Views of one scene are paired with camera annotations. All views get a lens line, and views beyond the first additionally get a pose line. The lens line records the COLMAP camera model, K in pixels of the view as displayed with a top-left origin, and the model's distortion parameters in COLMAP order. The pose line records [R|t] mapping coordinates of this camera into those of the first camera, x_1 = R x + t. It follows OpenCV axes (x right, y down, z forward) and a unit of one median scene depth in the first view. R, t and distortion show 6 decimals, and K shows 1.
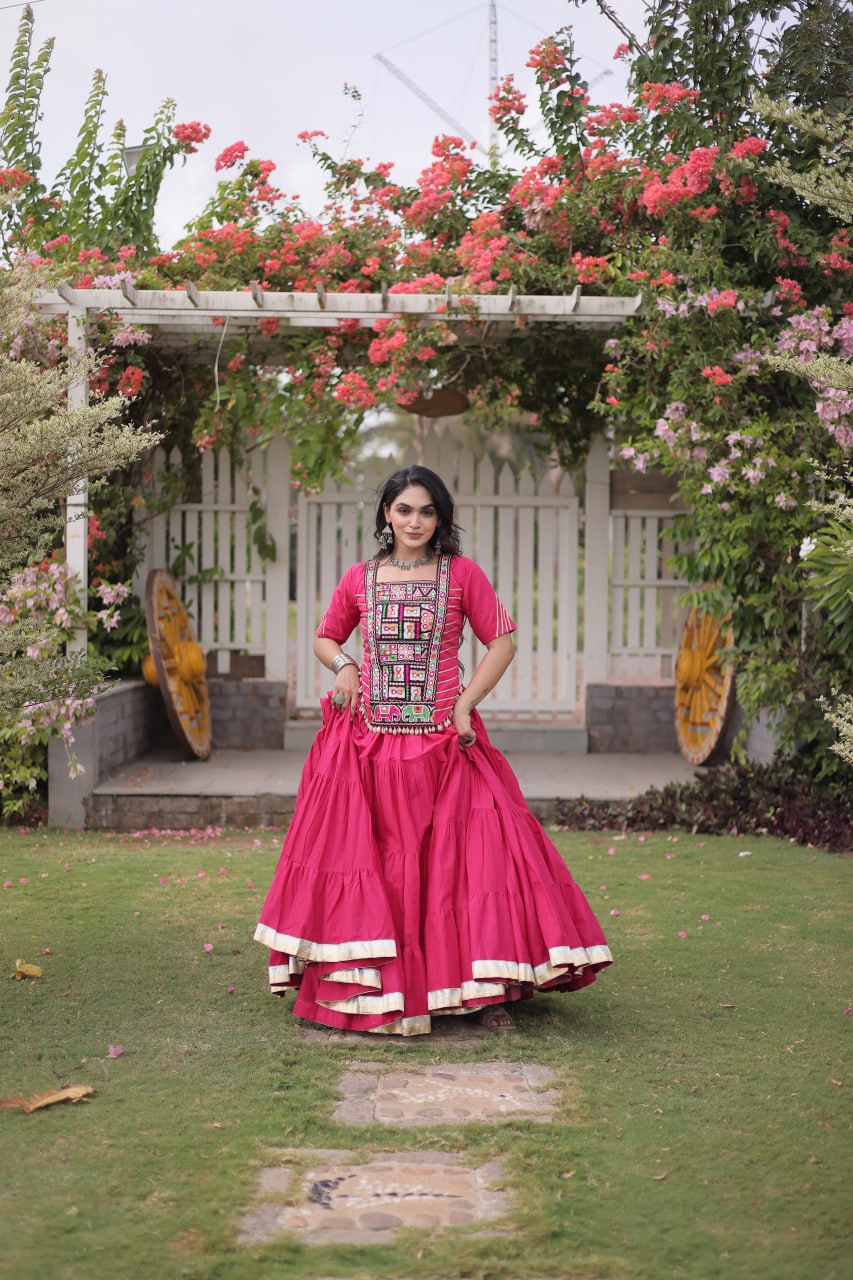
lens RADIAL K [[1634.5, 0, 494.0], [0, 1634.5, 638.7], [0, 0, 1]] dist [-0.166683, -0.022607]
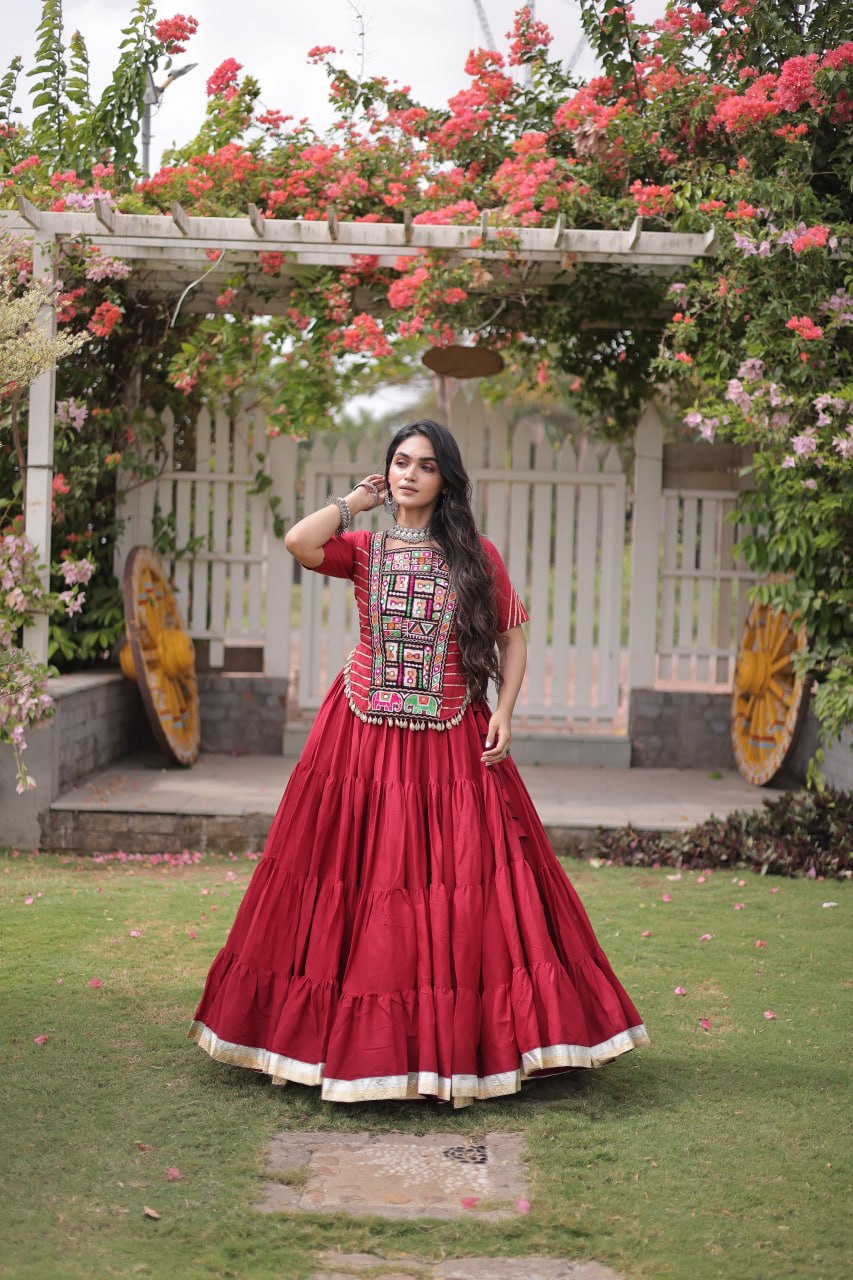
lens RADIAL K [[1727.4, 0, 449.4], [0, 1727.4, 640.2], [0, 0, 1]] dist [-0.014417, 0.009505]
pose [[0.998945, 0.022692, -0.039924, -0.005160], [-0.022436, 0.999725, 0.006866, -0.002848], [0.040068, -0.005963, 0.999179, 0.100170]]
